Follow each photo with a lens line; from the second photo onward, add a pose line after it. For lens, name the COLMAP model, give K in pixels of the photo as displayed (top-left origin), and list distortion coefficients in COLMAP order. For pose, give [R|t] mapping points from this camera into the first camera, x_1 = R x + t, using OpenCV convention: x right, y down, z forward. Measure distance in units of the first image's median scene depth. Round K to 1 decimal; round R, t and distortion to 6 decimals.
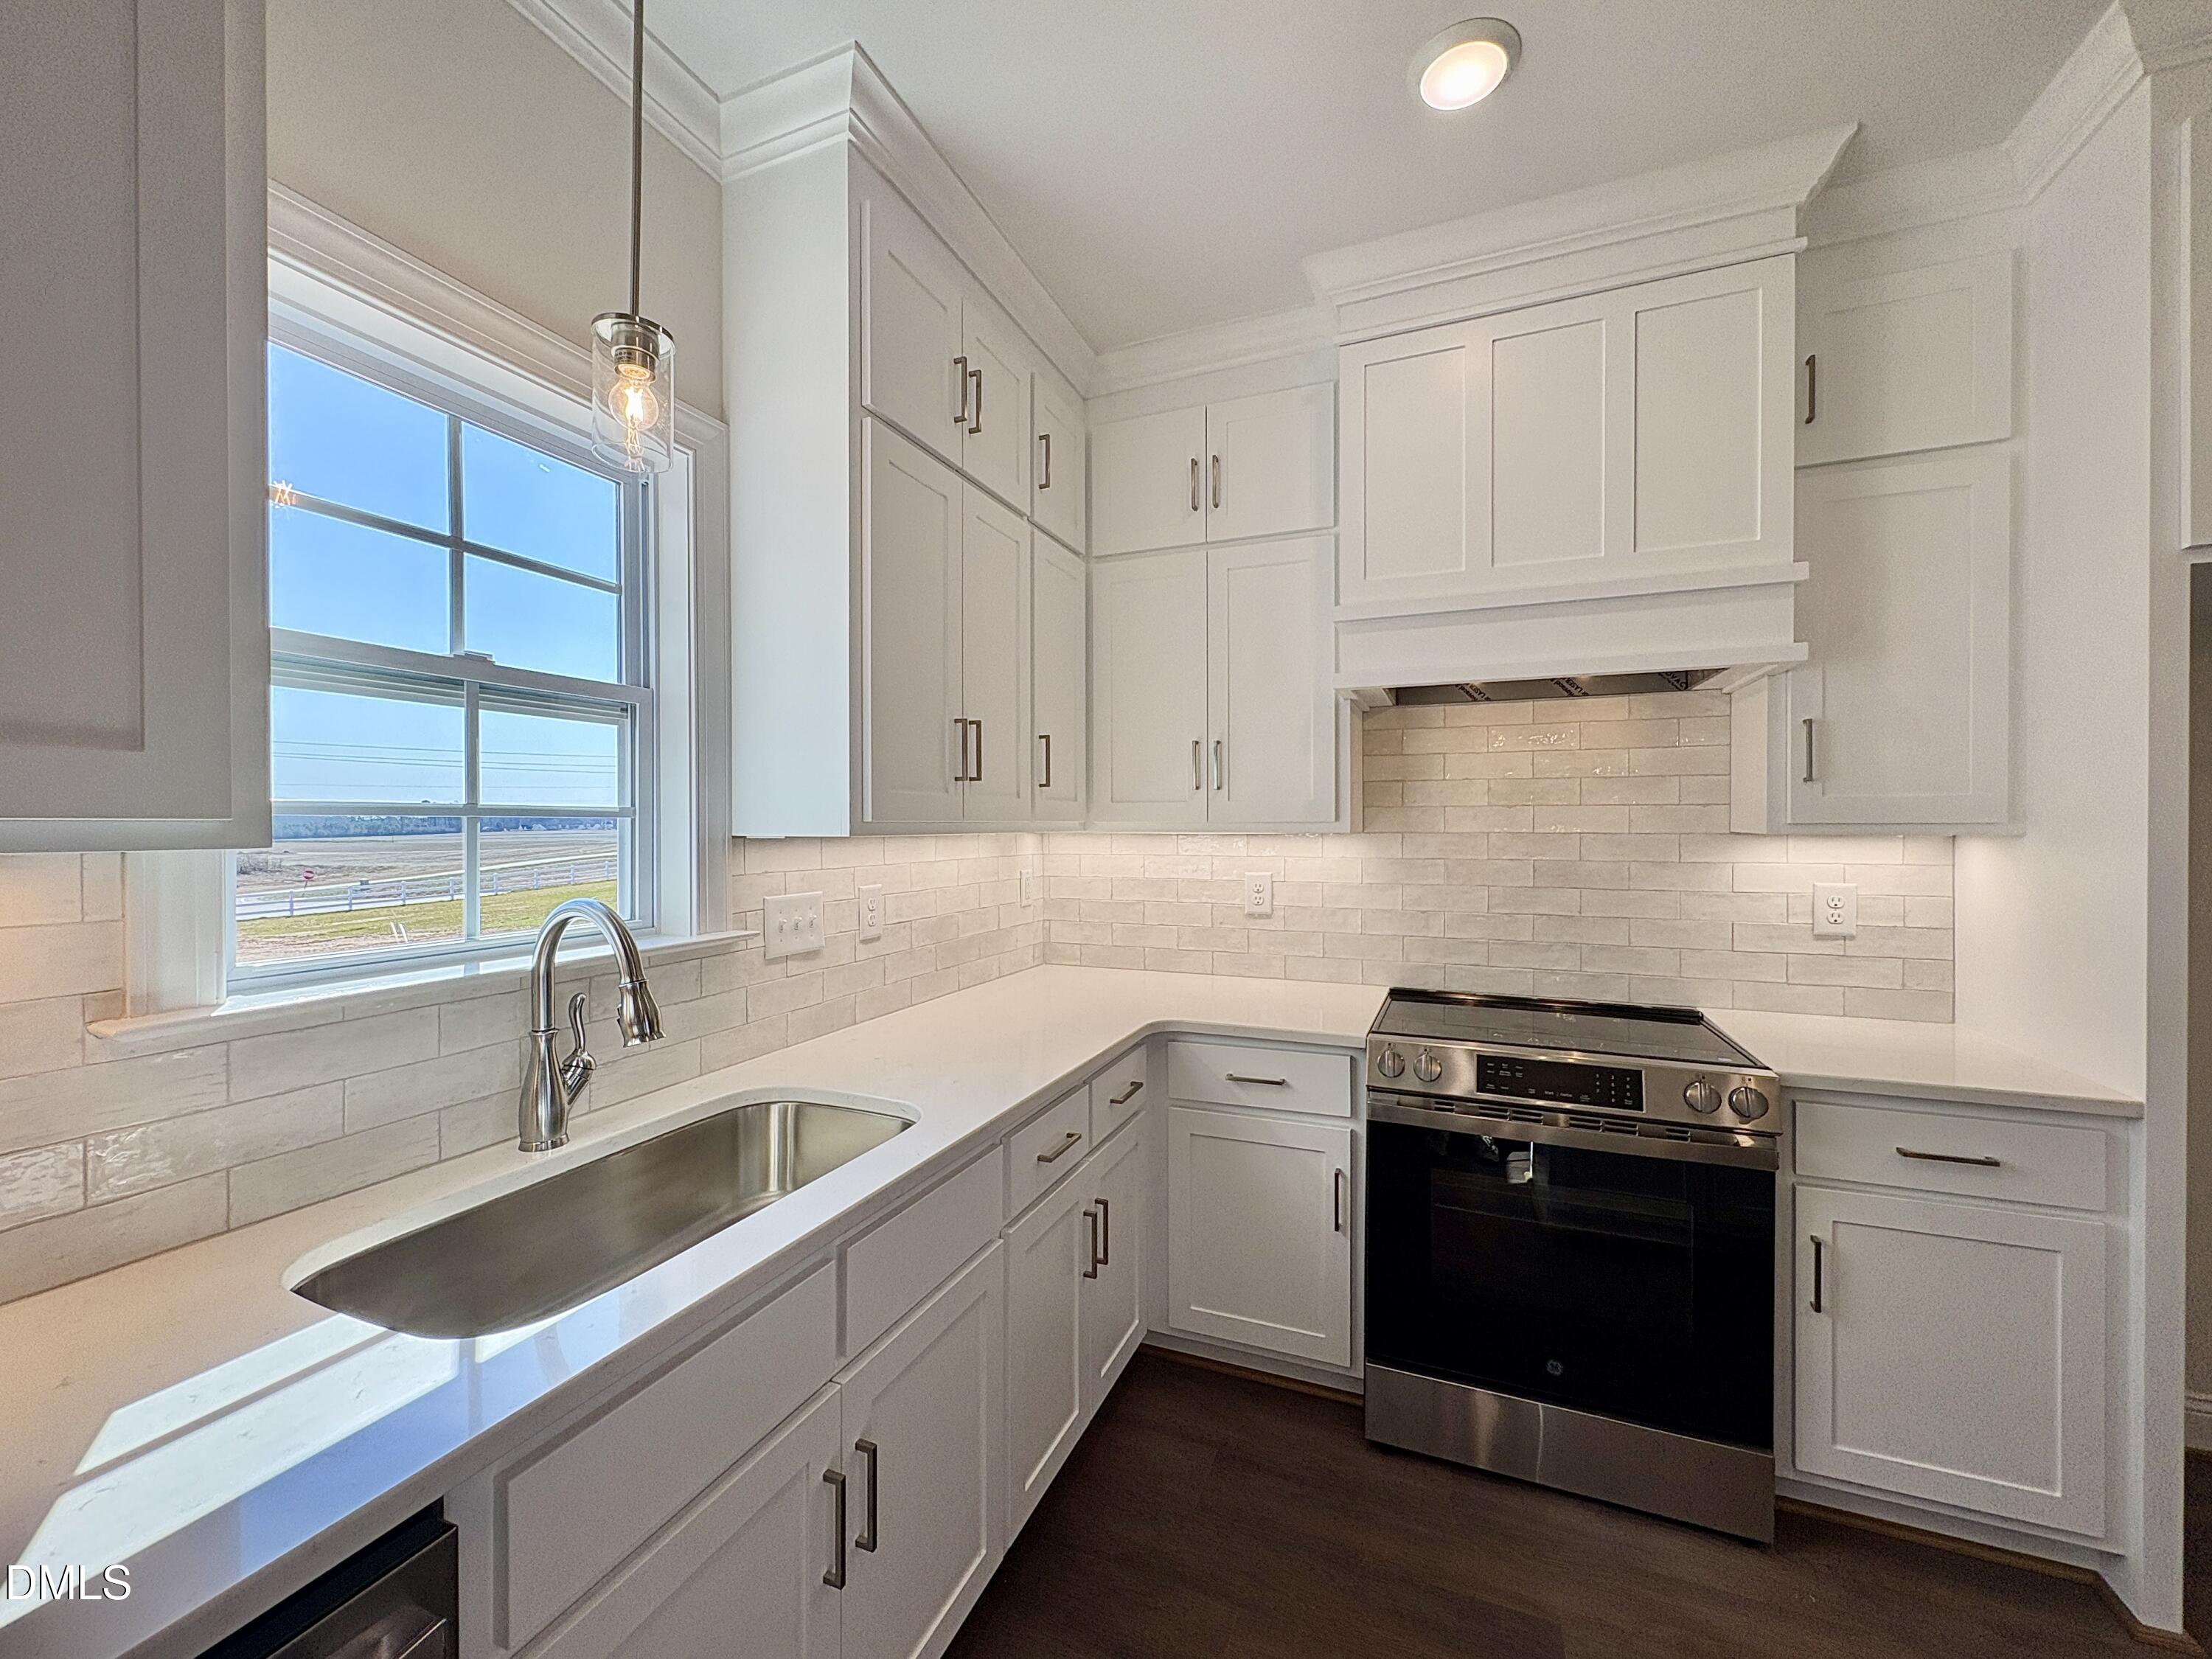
lens RADIAL K [[874.2, 0, 1102.8], [0, 874.2, 831.7], [0, 0, 1]] dist [-0.002609, -0.000126]
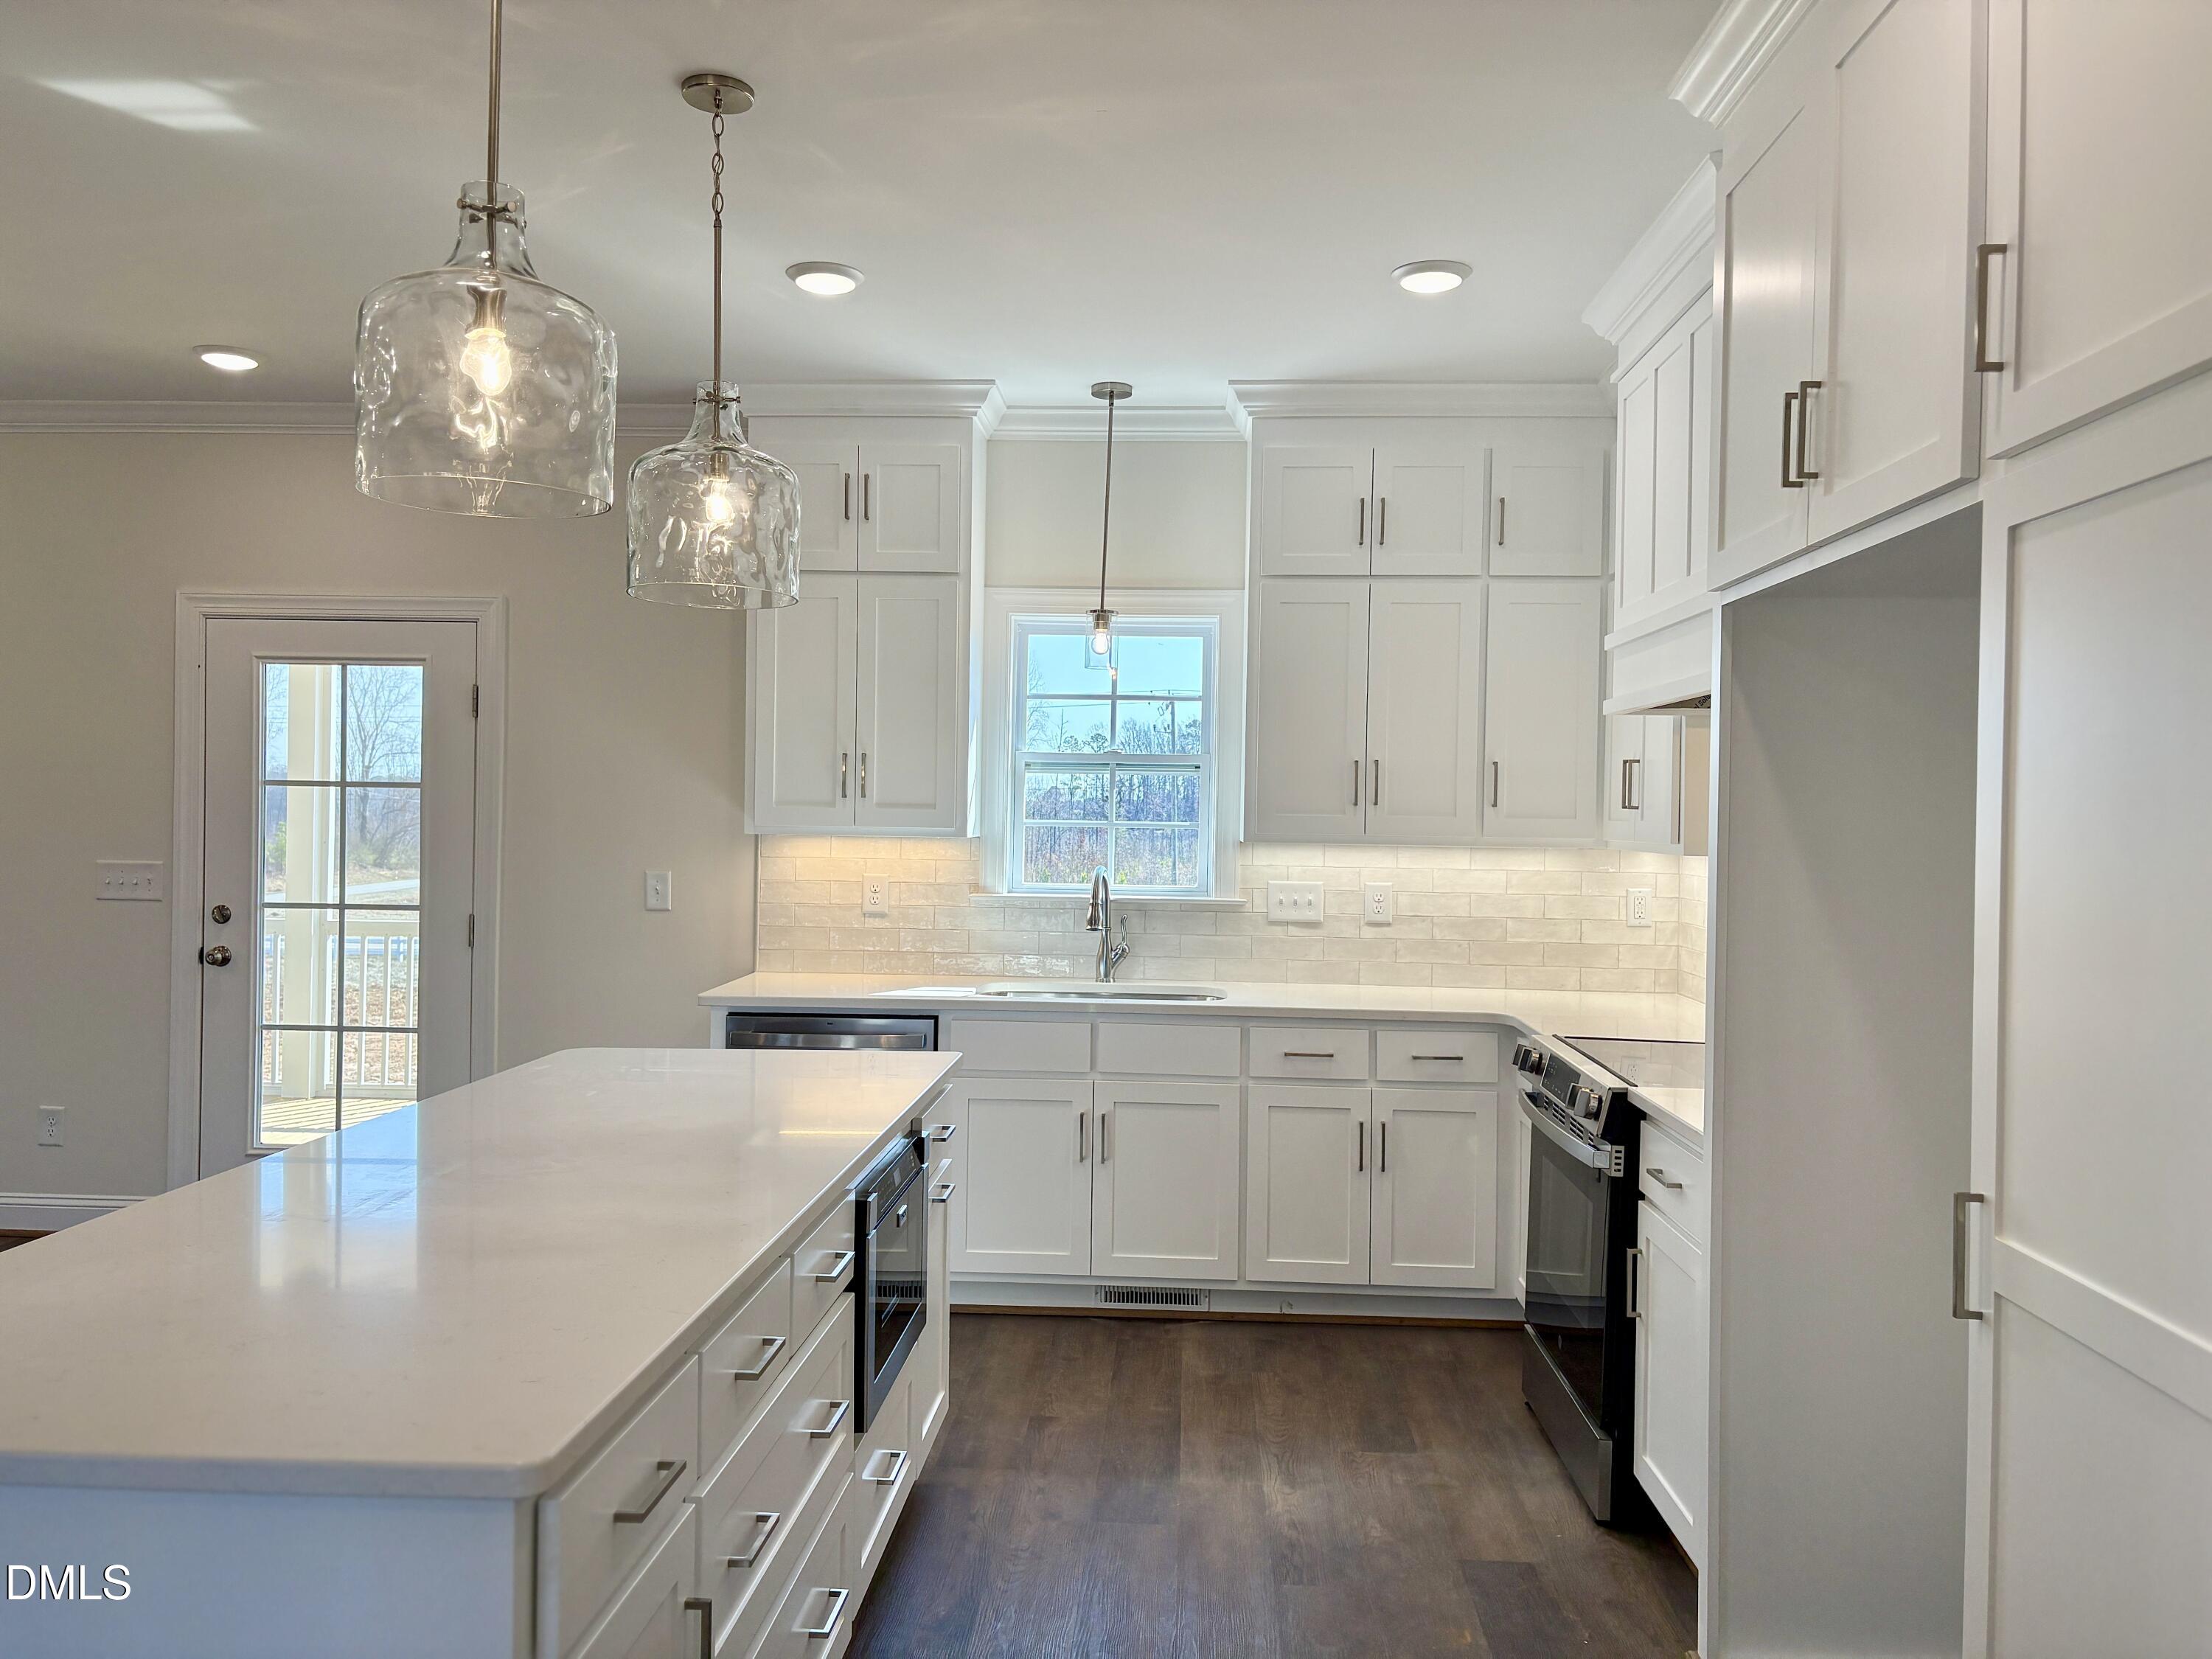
lens RADIAL K [[1669.7, 0, 1092.5], [0, 1669.7, 824.1], [0, 0, 1]] dist [0.030725, -0.005589]
pose [[0.320650, 0.014902, -0.947080, 2.026728], [-0.023168, 0.999700, 0.007886, -0.037675], [0.946914, 0.019413, 0.320899, -0.220507]]
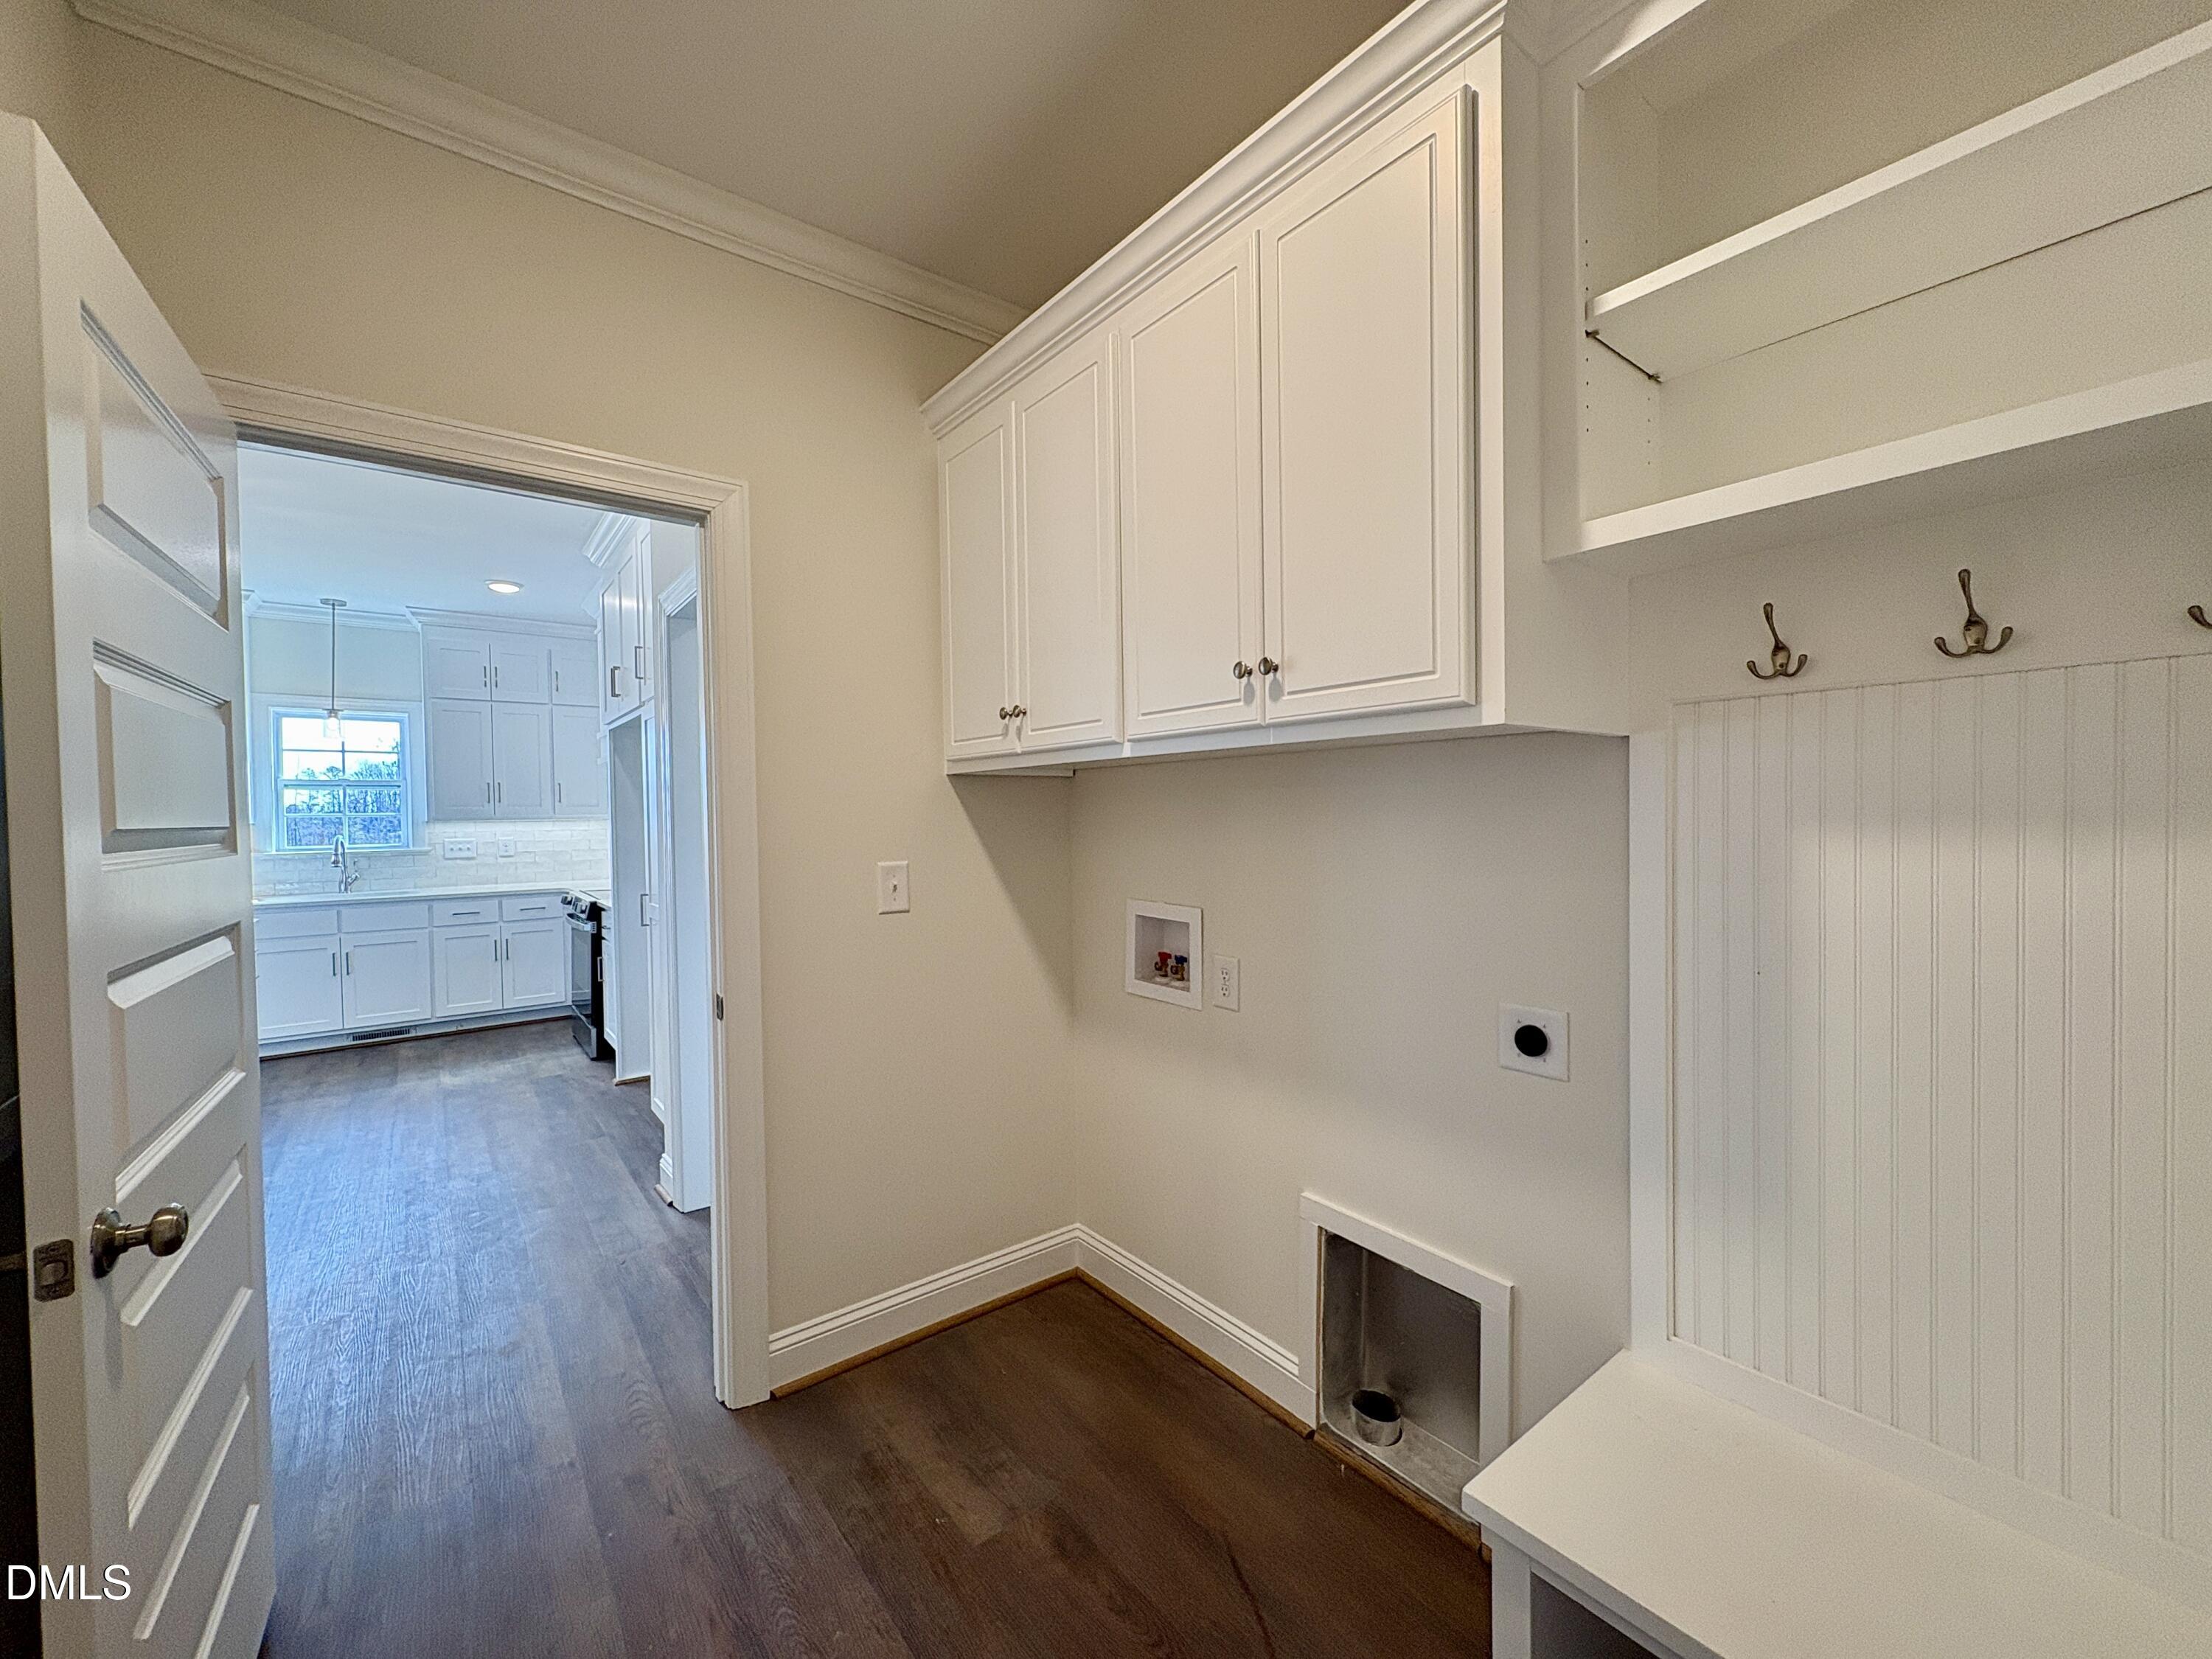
lens RADIAL K [[884.1, 0, 1106.2], [0, 884.1, 833.7], [0, 0, 1]] dist [0.005227, 0.000249]
pose [[0.865414, 0.005465, -0.501028, 3.050165], [0.005555, 0.999774, 0.020500, -0.001733], [0.501027, -0.020524, 0.865188, -0.577602]]
